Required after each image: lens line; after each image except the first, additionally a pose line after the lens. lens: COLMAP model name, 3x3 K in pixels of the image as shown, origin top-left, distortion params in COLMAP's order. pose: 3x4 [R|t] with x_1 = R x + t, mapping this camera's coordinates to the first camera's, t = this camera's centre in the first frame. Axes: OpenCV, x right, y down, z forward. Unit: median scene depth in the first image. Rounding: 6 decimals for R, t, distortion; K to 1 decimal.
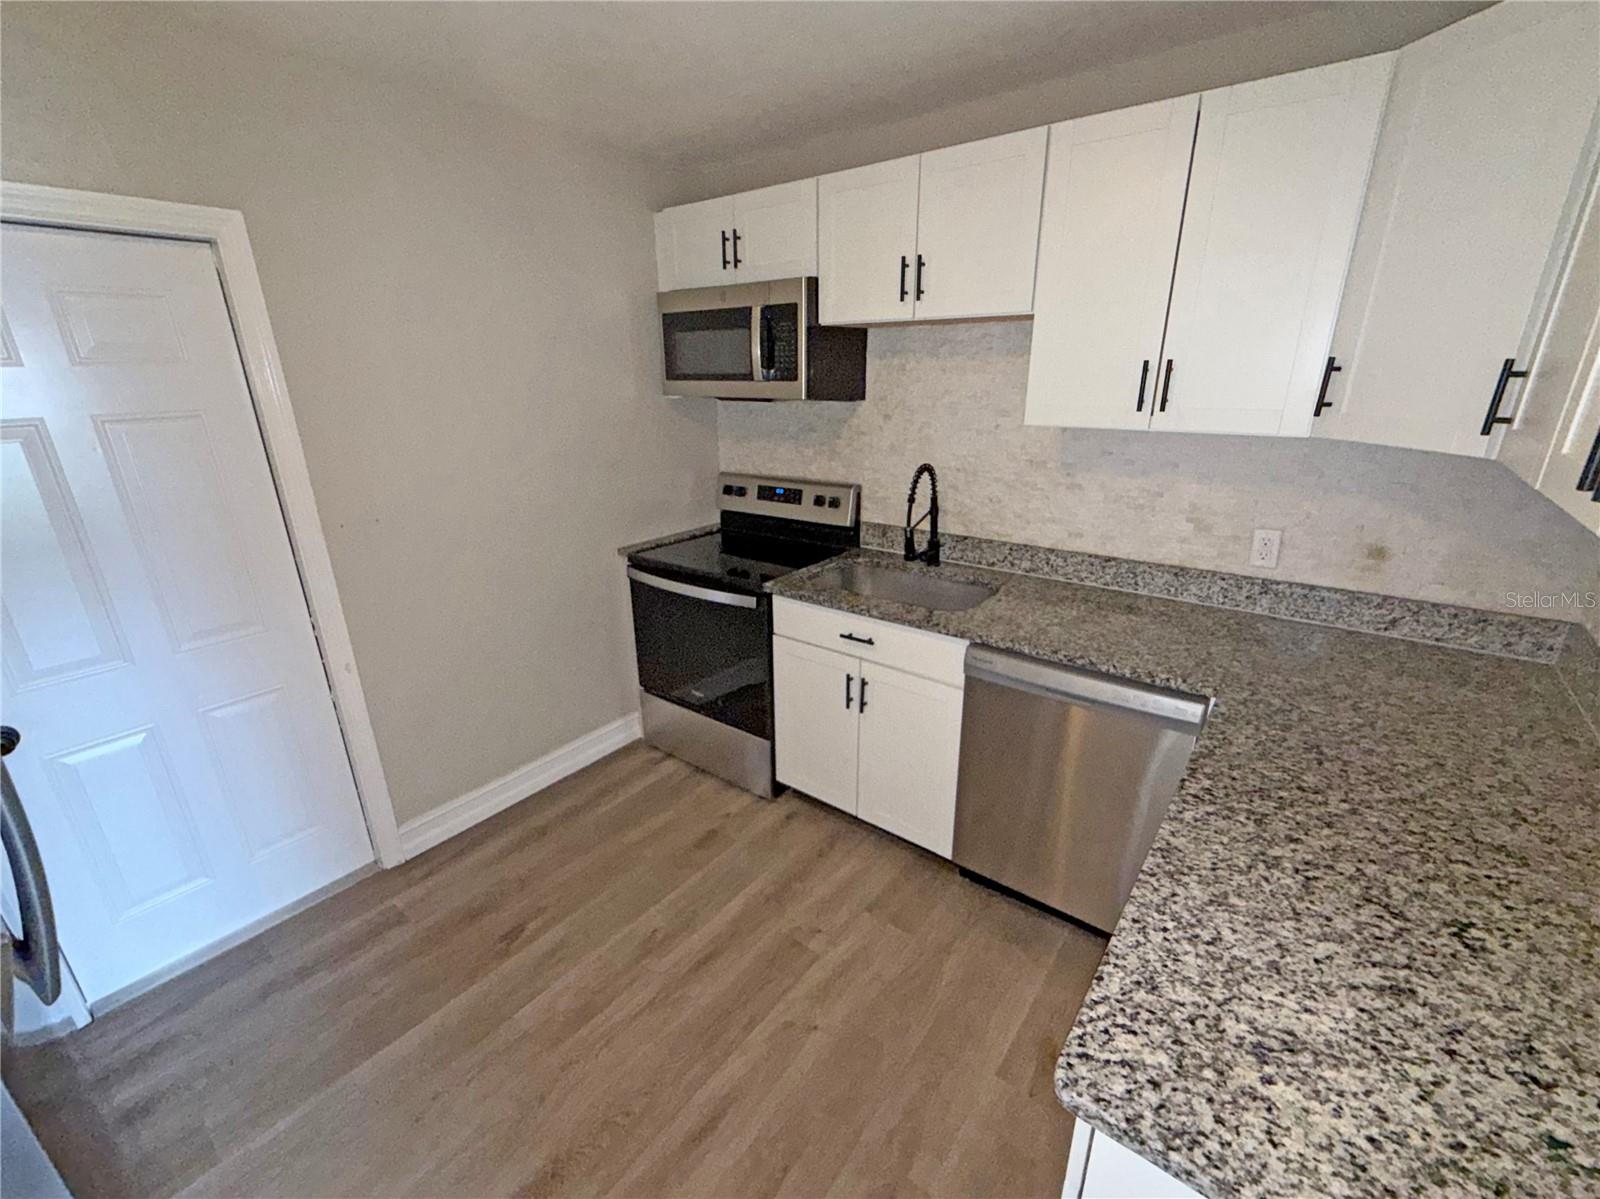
lens RADIAL K [[683.6, 0, 793.7], [0, 683.6, 603.6], [0, 0, 1]] dist [-0.004698, -0.000083]
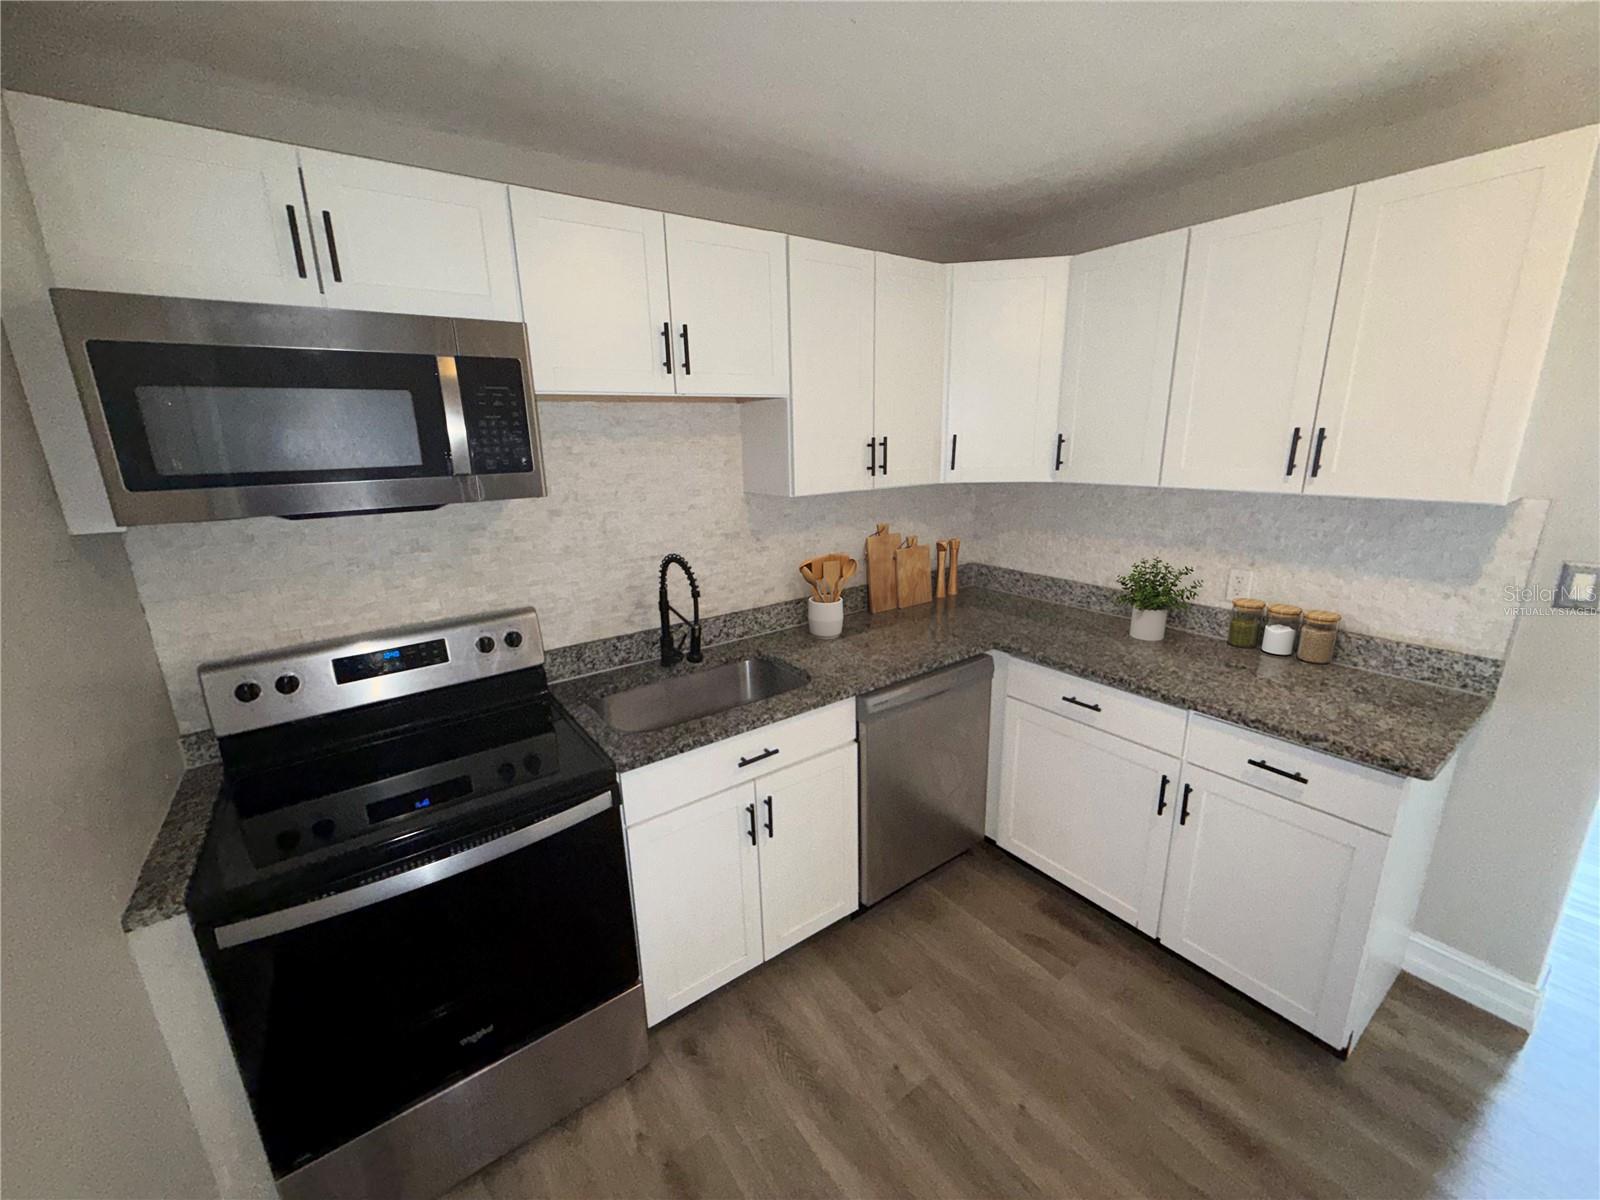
lens RADIAL K [[640.8, 0, 799.4], [0, 640.8, 601.9], [0, 0, 1]] dist [0.002248, 0.000689]
pose [[0.268987, -0.234583, 0.934139, -0.565213], [0.337538, 0.931335, 0.136684, -0.209638], [-0.902061, 0.278542, 0.329698, 0.608291]]
